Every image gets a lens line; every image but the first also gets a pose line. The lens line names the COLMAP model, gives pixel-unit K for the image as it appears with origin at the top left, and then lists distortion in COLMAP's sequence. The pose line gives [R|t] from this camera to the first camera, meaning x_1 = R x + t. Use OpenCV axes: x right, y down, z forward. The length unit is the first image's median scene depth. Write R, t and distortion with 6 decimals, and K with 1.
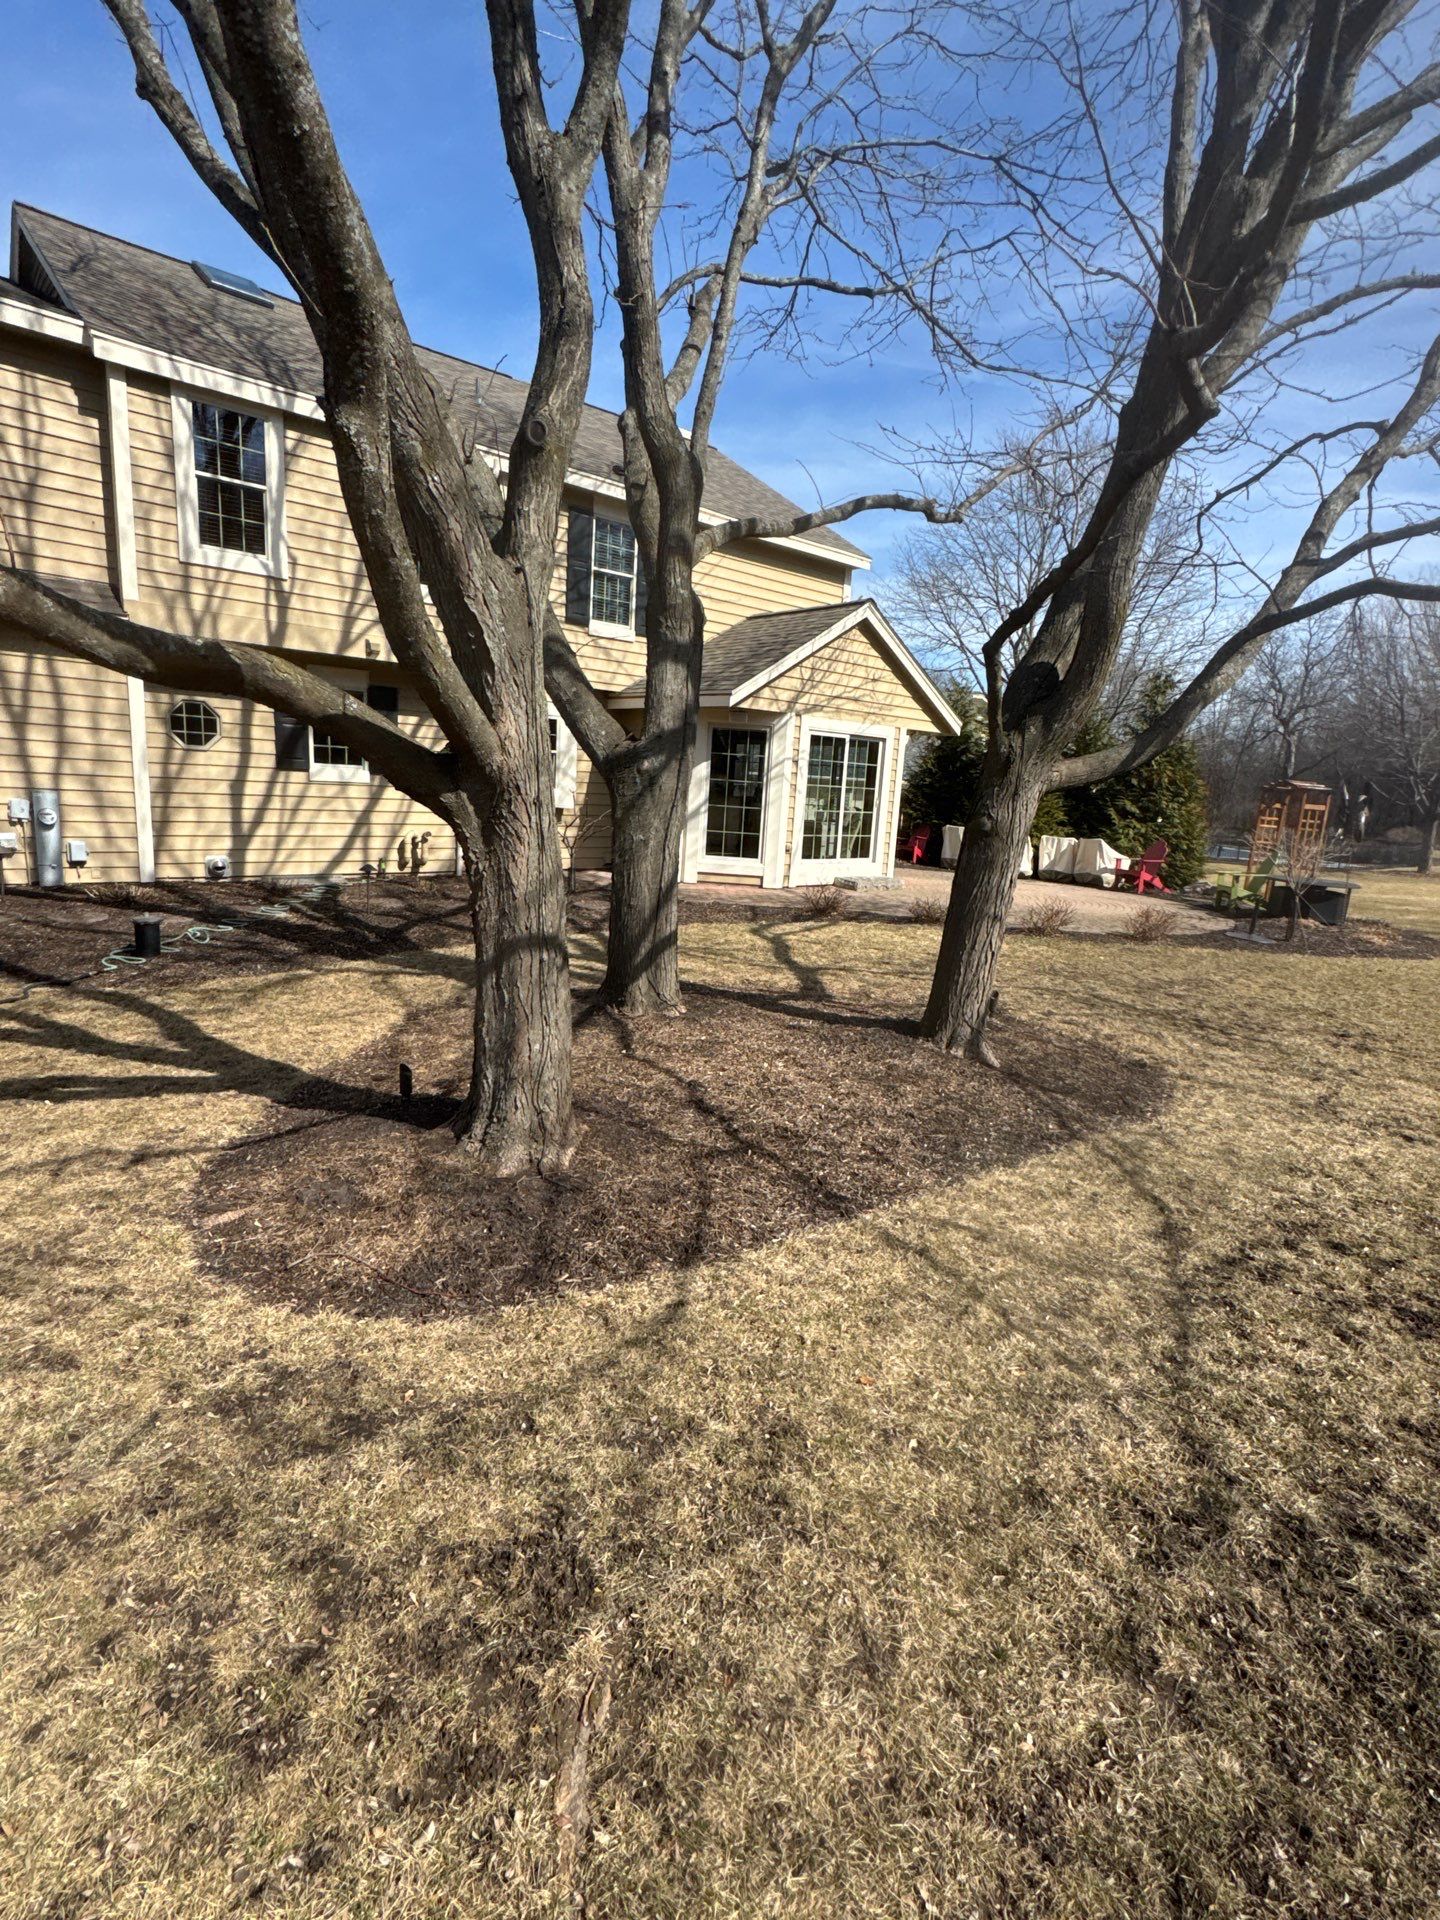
lens RADIAL K [[939.6, 0, 726.9], [0, 939.6, 959.9], [0, 0, 1]] dist [-0.001887, 0.000966]
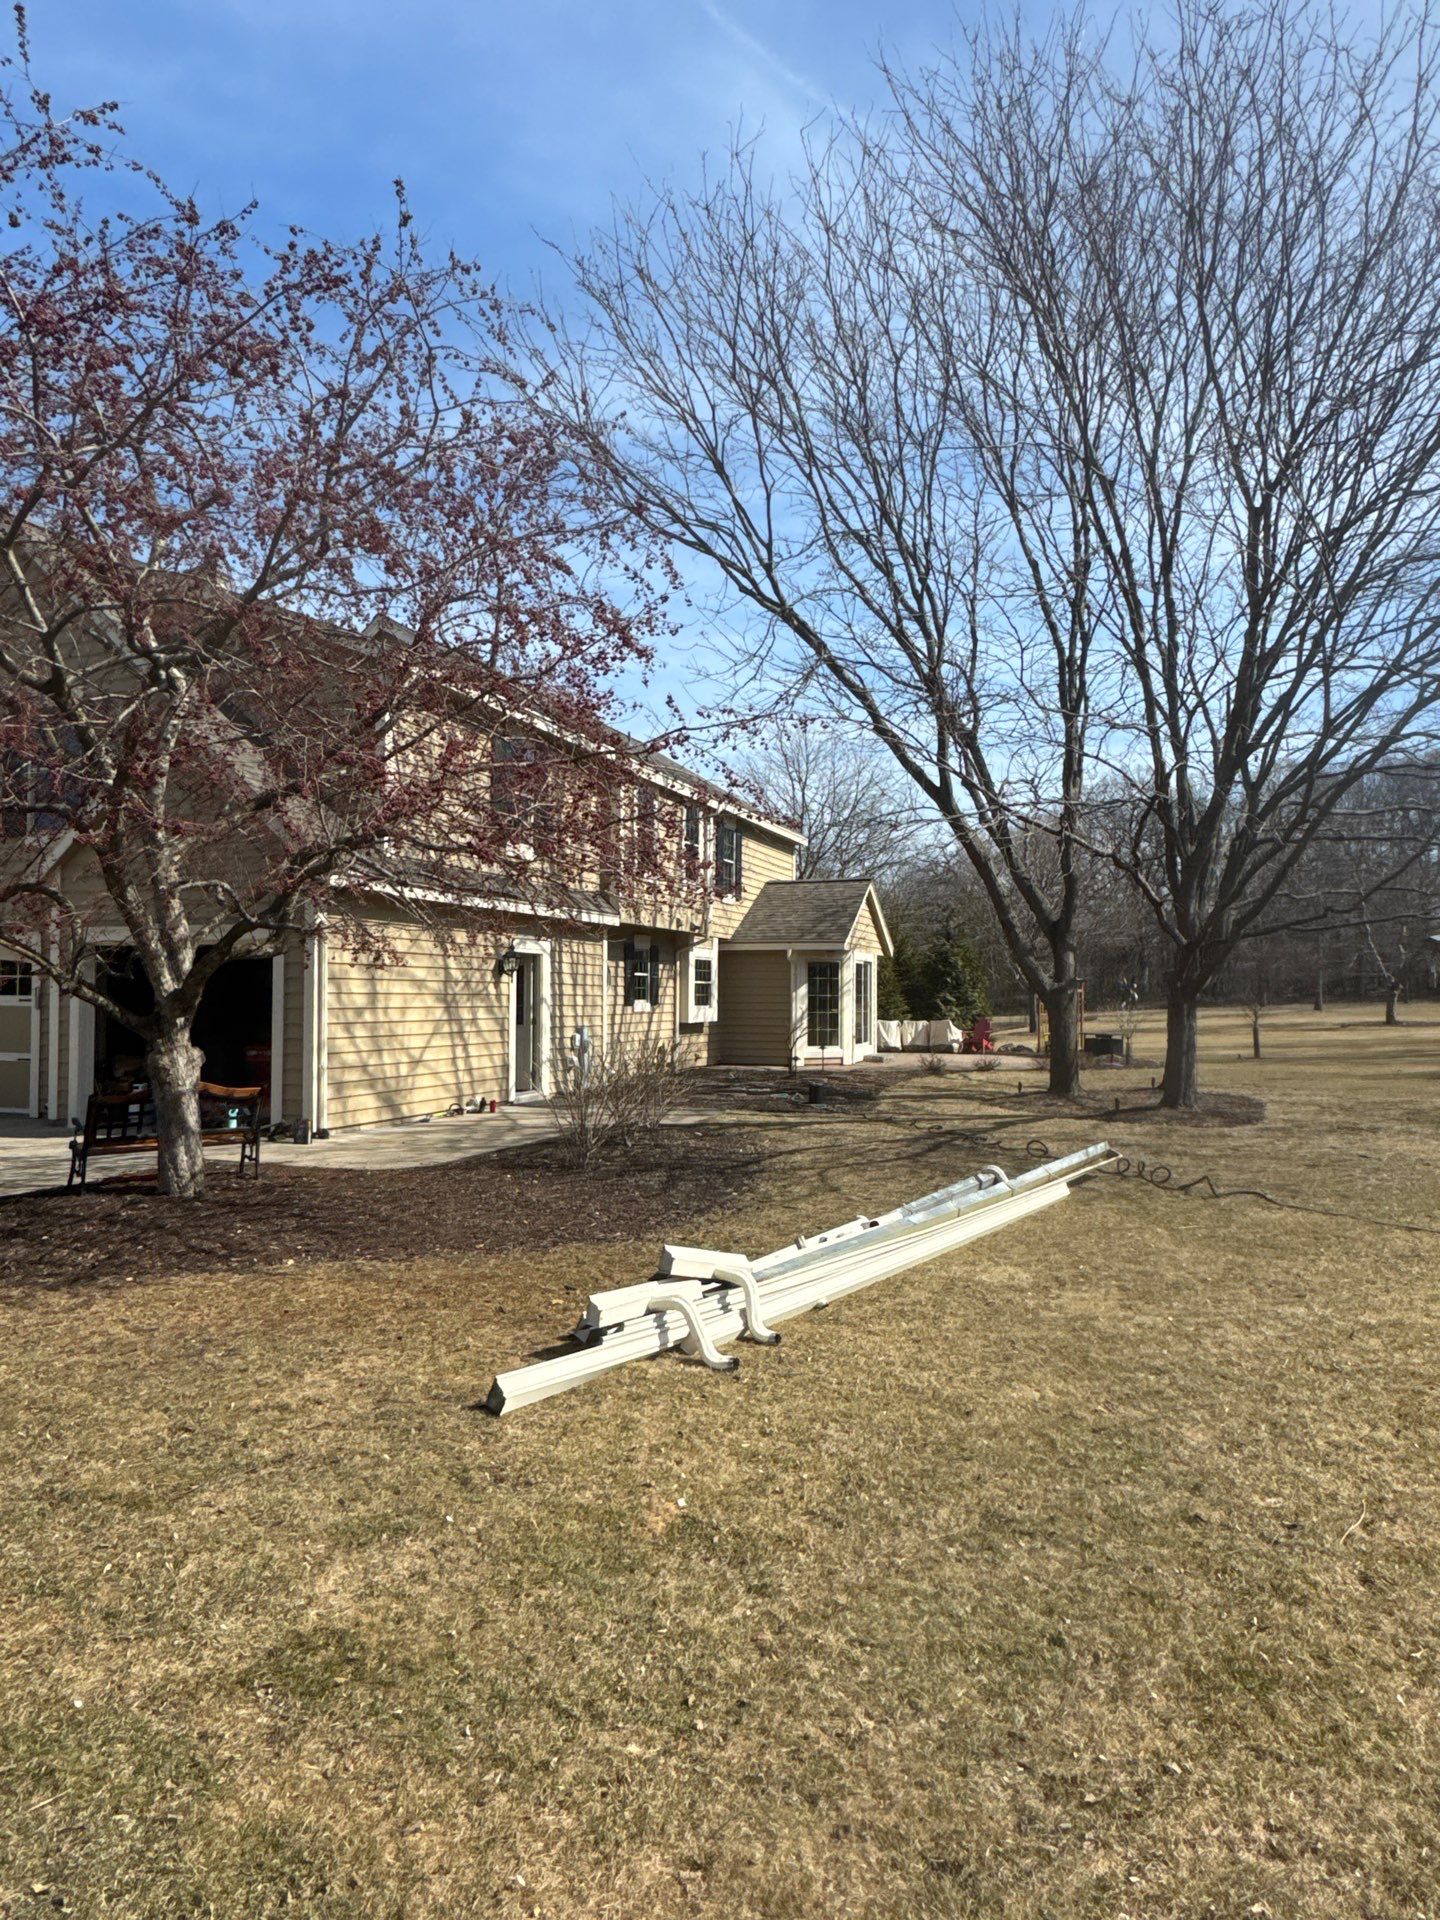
lens RADIAL K [[1180.8, 0, 719.3], [0, 1180.8, 968.2], [0, 0, 1]] dist [0.000997, 0.000996]
pose [[0.869894, -0.045190, 0.491164, -1.455853], [0.139920, 0.977495, -0.157876, 0.057525], [-0.472976, 0.206060, 0.856641, -0.751863]]
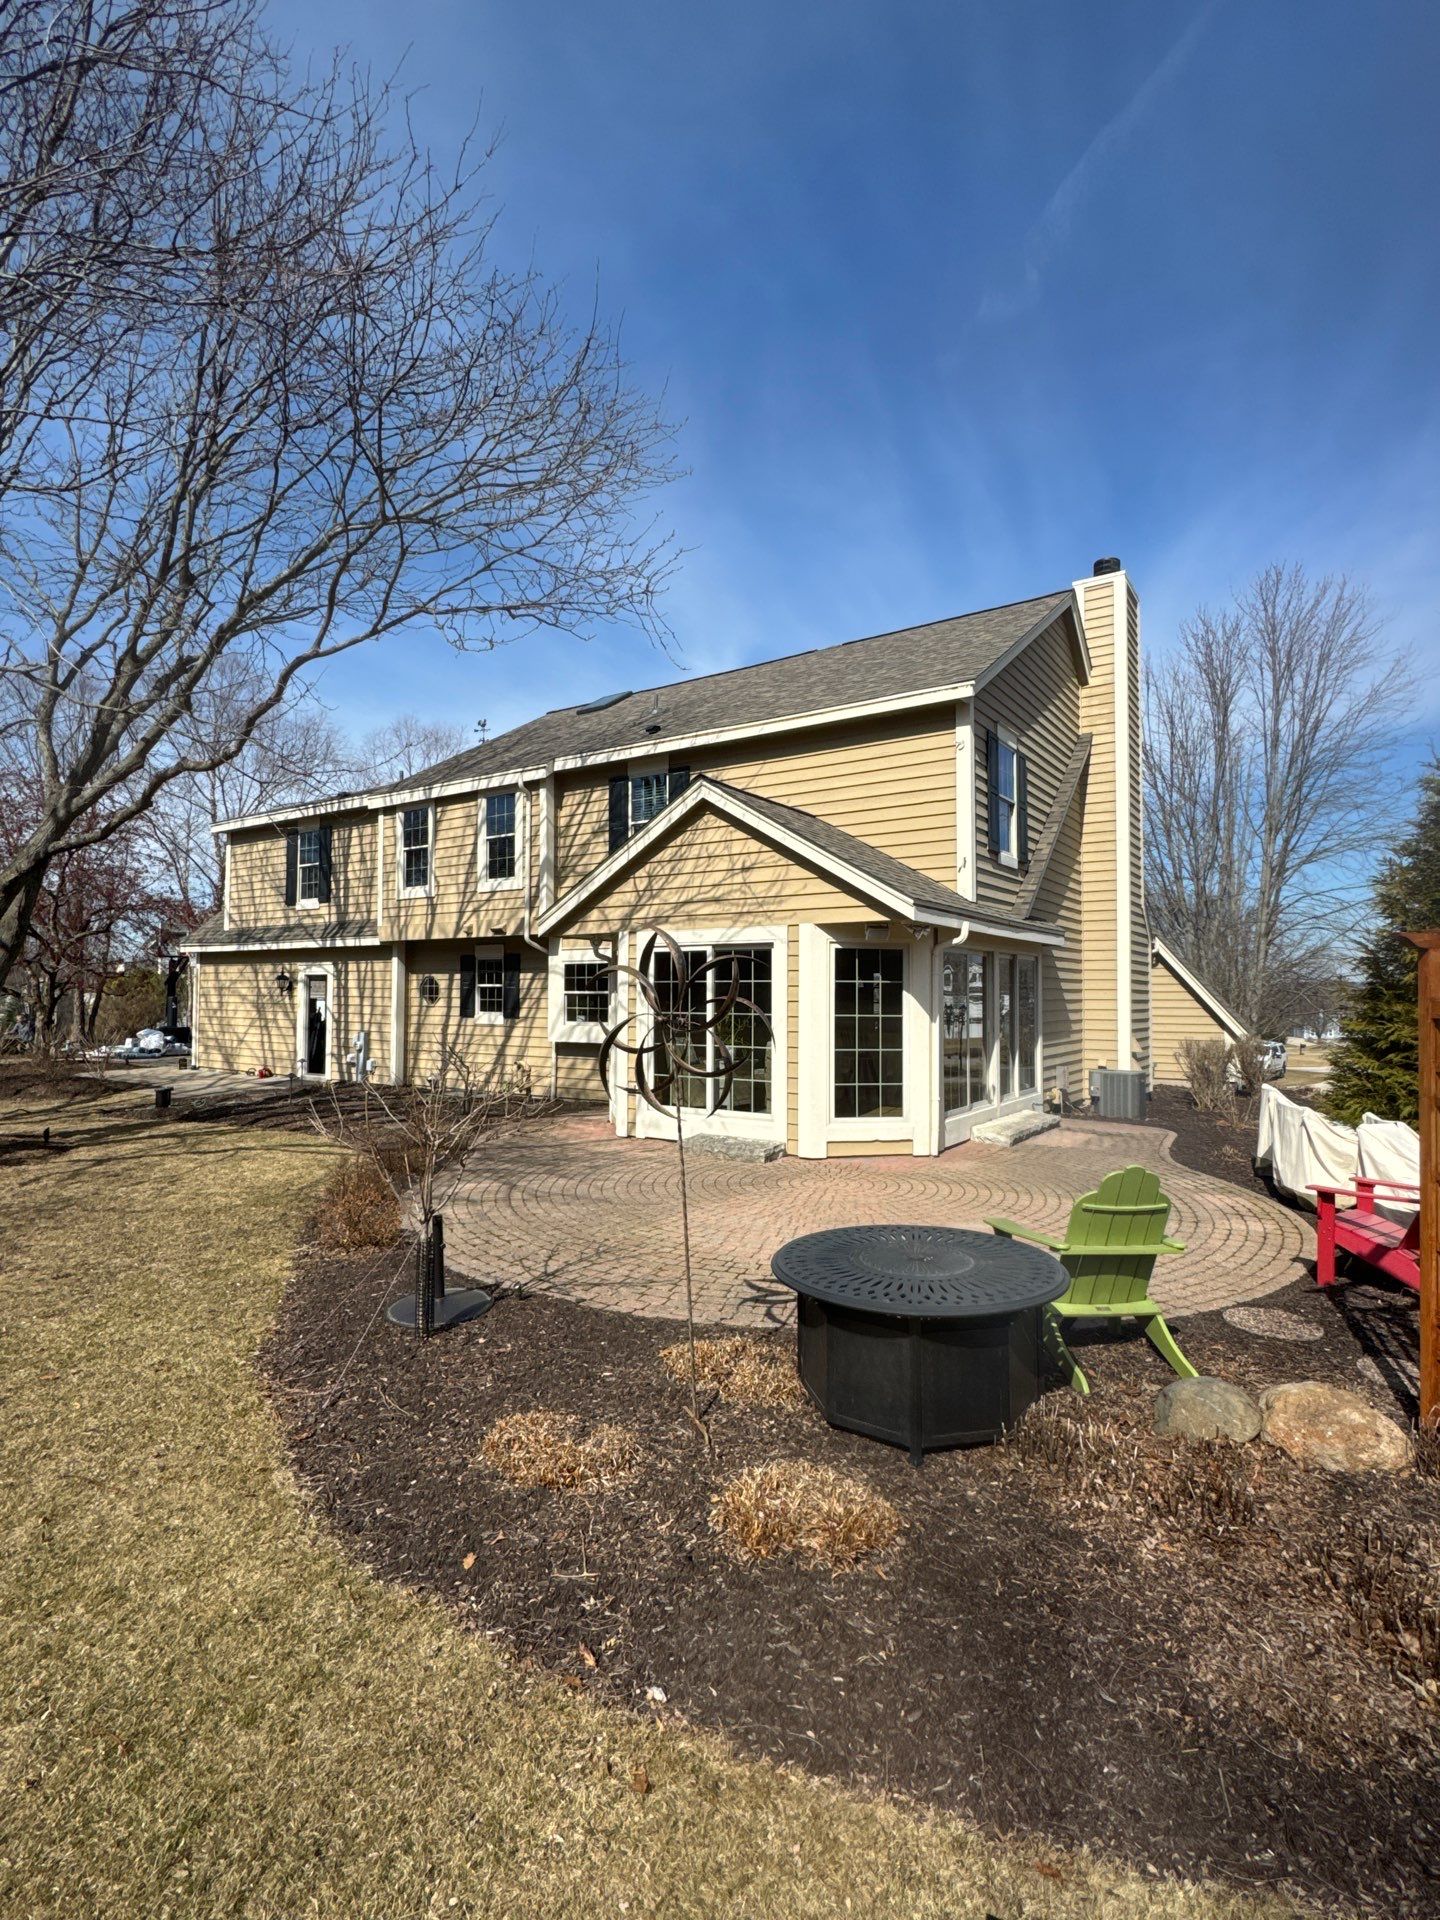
lens RADIAL K [[946.1, 0, 736.0], [0, 946.1, 964.1], [0, 0, 1]] dist [-0.004947, 0.000623]
pose [[0.263170, -0.091121, -0.960437, 1.255914], [-0.173133, 0.974907, -0.139935, -0.175619], [0.949087, 0.203110, 0.240790, 1.211339]]
